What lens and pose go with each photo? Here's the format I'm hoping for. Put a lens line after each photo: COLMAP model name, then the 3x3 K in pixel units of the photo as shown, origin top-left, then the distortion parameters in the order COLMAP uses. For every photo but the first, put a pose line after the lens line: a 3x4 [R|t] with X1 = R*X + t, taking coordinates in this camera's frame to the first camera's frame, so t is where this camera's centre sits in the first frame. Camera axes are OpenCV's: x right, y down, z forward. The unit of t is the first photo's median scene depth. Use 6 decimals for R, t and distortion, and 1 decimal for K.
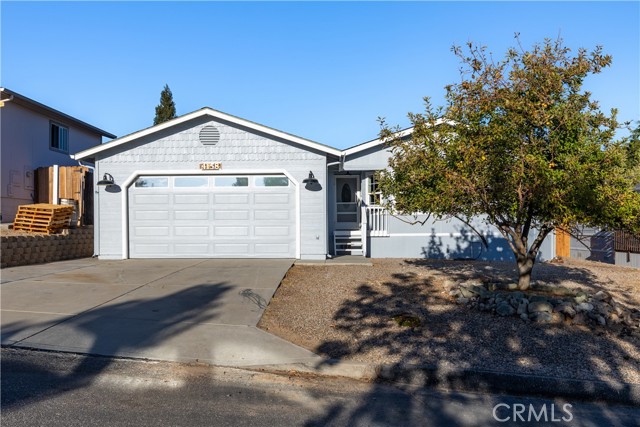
lens RADIAL K [[563.9, 0, 298.3], [0, 563.9, 212.8], [0, 0, 1]] dist [0.005757, 0.007588]
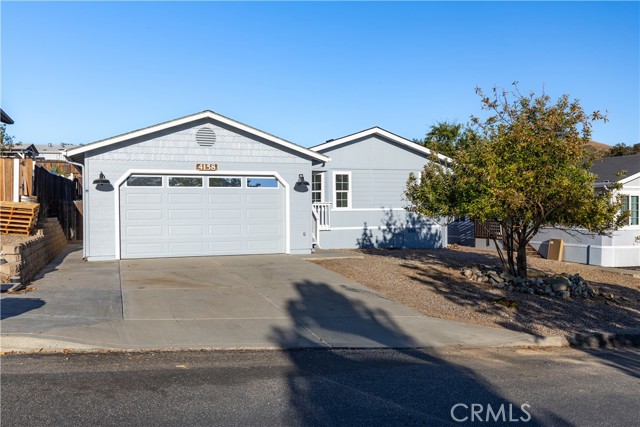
lens RADIAL K [[563.9, 0, 298.3], [0, 563.9, 212.8], [0, 0, 1]] dist [0.005757, 0.007588]
pose [[0.922003, -0.004994, 0.387152, -0.393397], [-0.007367, 0.999510, 0.030437, -0.030817], [-0.387114, -0.030915, 0.921514, -0.018634]]
